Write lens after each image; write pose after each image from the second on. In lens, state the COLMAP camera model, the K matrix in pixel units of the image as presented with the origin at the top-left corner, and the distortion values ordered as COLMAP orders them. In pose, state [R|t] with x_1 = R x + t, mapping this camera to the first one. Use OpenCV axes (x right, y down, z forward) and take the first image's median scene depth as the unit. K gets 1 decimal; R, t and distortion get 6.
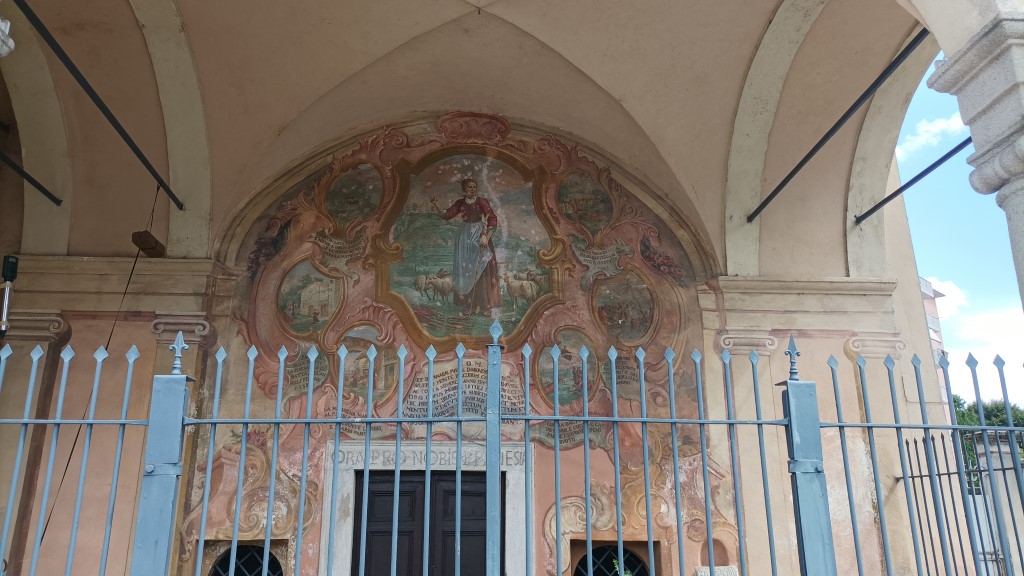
lens RADIAL K [[764.6, 0, 512.0], [0, 764.6, 288.0], [0, 0, 1]] dist [0.006115, 0.007358]
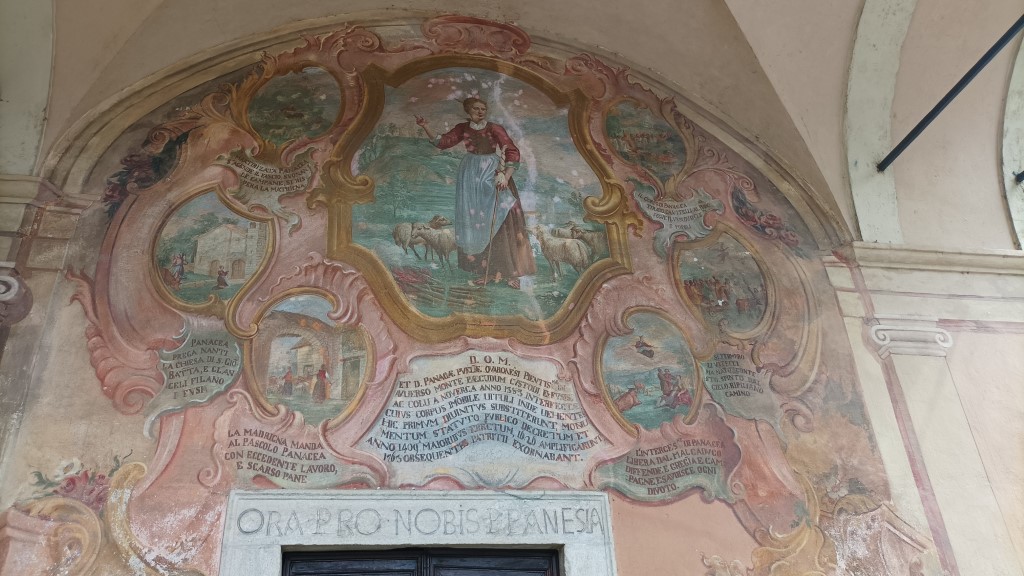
lens RADIAL K [[764.6, 0, 512.0], [0, 764.6, 288.0], [0, 0, 1]] dist [0.006115, 0.007358]
pose [[0.992282, 0.014417, 0.123158, -0.107922], [0.010411, 0.980024, -0.198607, 0.156881], [-0.123561, 0.198357, 0.972310, 0.404874]]
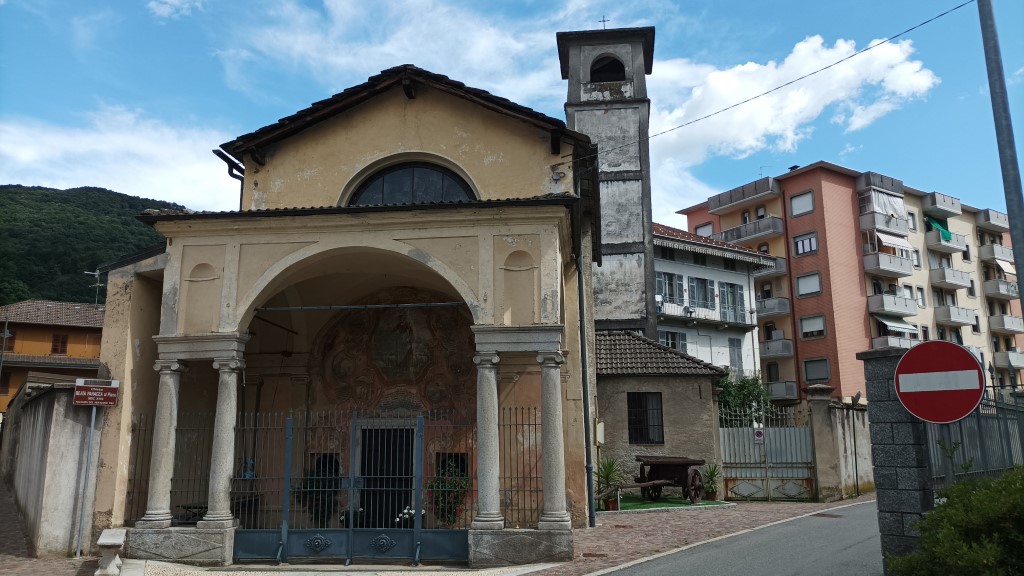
lens RADIAL K [[764.6, 0, 512.0], [0, 764.6, 288.0], [0, 0, 1]] dist [0.006115, 0.007358]
pose [[0.982657, -0.043007, -0.180375, 0.801682], [0.057992, 0.995214, 0.078645, -0.430010], [0.176130, -0.087742, 0.980449, -1.488211]]
